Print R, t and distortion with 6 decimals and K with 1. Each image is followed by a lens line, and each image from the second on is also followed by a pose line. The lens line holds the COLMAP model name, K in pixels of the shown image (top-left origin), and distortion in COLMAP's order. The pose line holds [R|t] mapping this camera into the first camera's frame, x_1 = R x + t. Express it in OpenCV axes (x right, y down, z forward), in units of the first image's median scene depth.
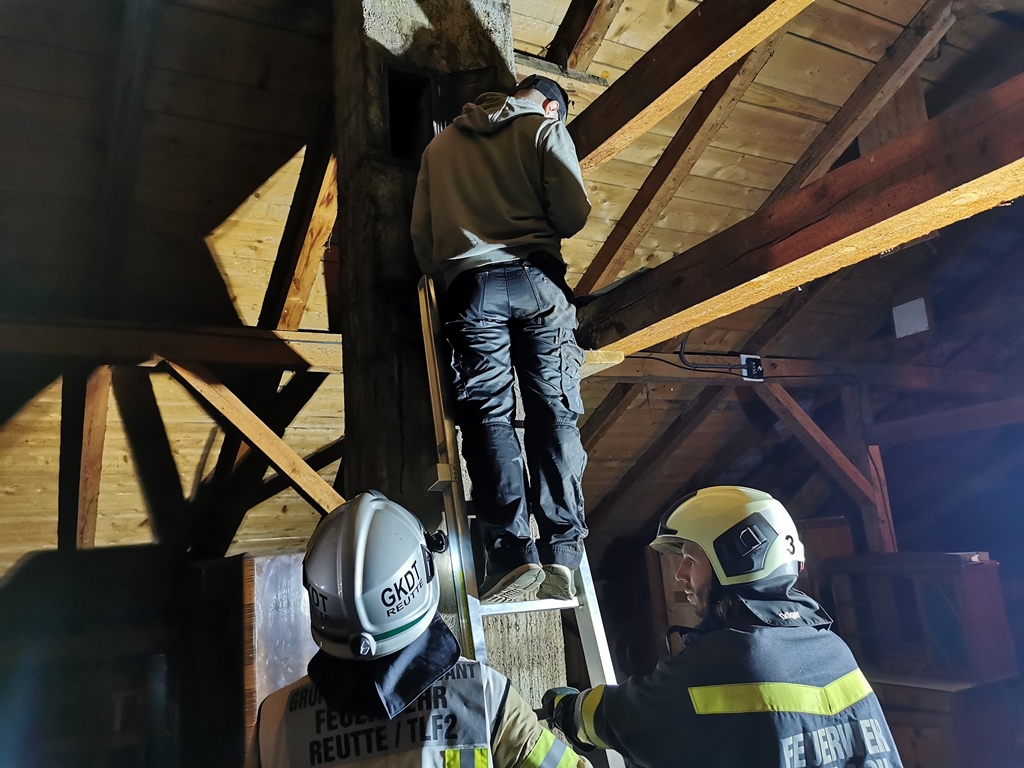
lens RADIAL K [[788.3, 0, 507.7], [0, 788.3, 386.5], [0, 0, 1]] dist [0.047174, -0.057472]
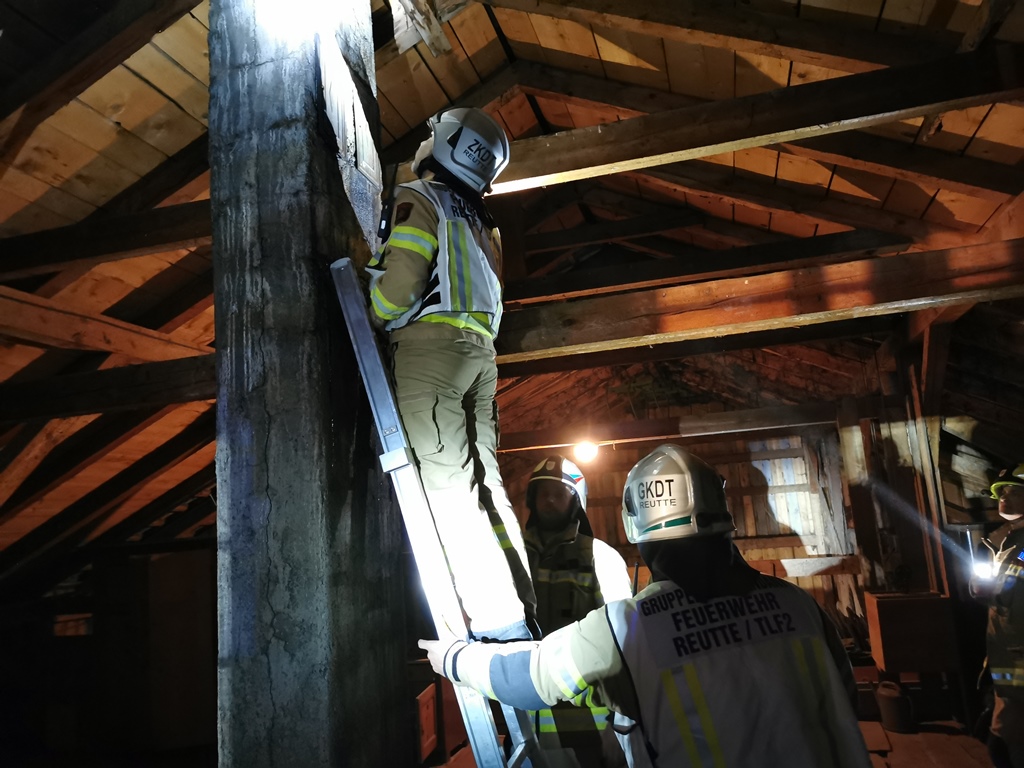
lens RADIAL K [[788.3, 0, 504.2], [0, 788.3, 386.0], [0, 0, 1]] dist [0.047174, -0.057472]
pose [[0.681666, 0.141183, 0.717912, -0.585268], [-0.121249, 0.989437, -0.079453, 0.066272], [-0.721547, -0.032886, 0.691584, 0.128271]]
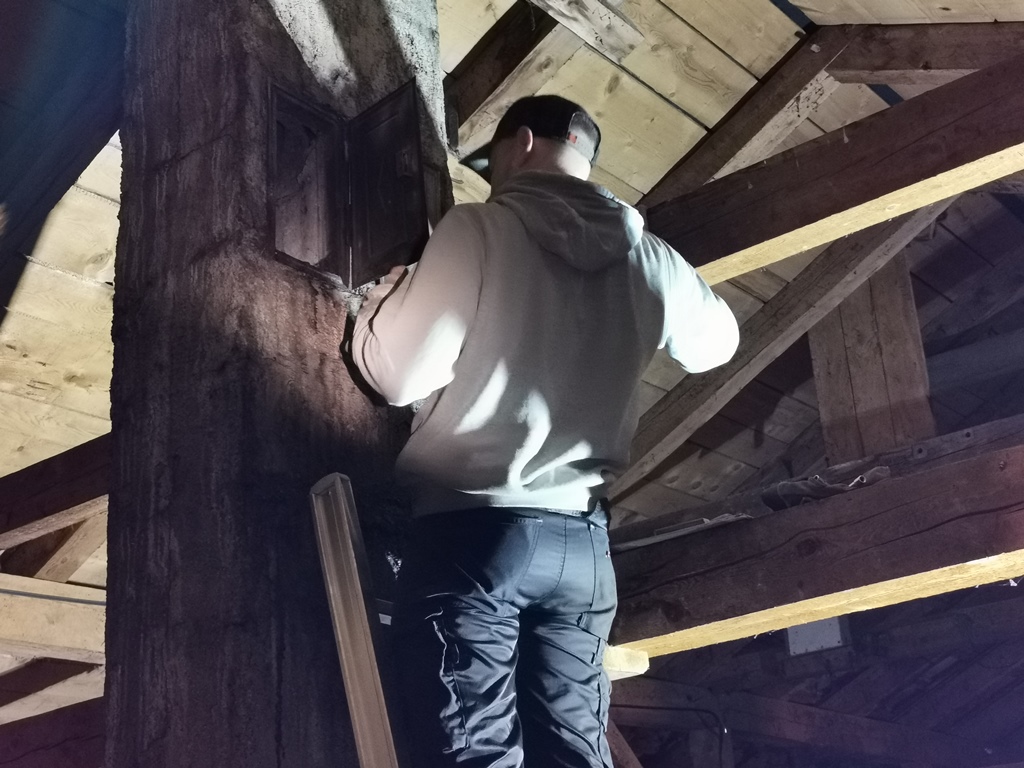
lens RADIAL K [[1497.2, 0, 511.2], [0, 1497.2, 374.7], [0, 0, 1]] dist [0.043140, 0.000000]
pose [[0.918002, 0.153067, 0.365846, -0.322631], [-0.072191, 0.971597, -0.225363, 0.010525], [-0.389950, 0.180472, 0.902978, 0.025818]]
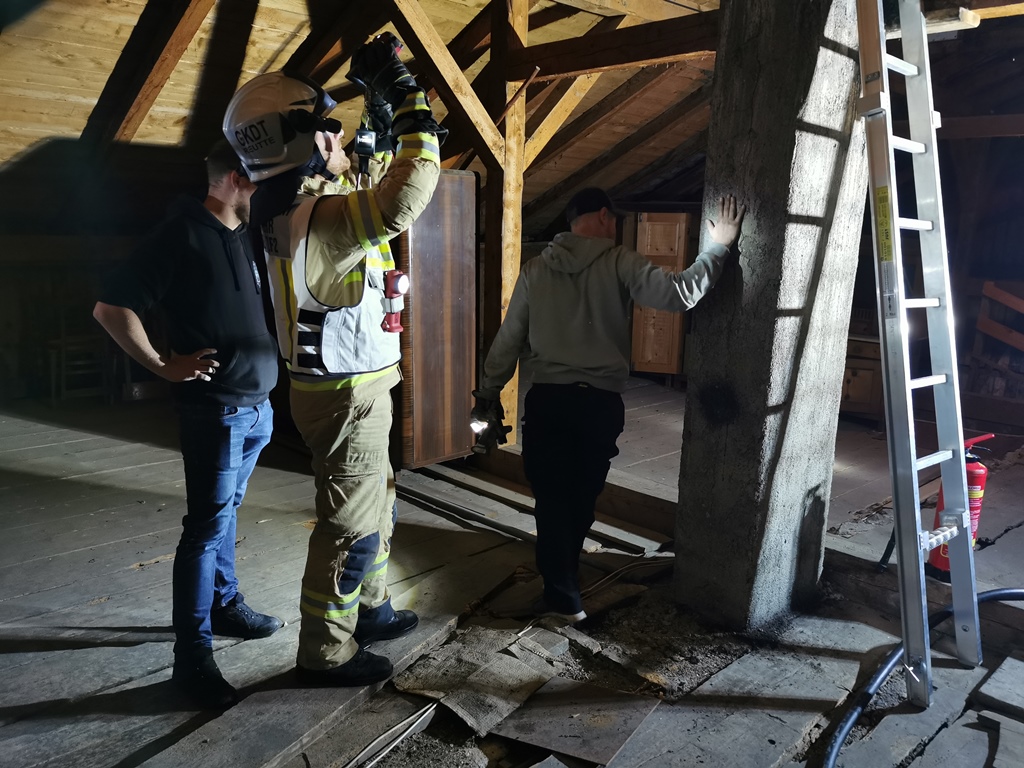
lens RADIAL K [[788.3, 0, 516.8], [0, 788.3, 388.1], [0, 0, 1]] dist [0.047174, -0.057472]
pose [[0.958609, 0.047196, 0.280788, -0.678468], [-0.155075, 0.913607, 0.375863, 0.101293], [-0.238791, -0.403849, 0.883111, -0.044156]]
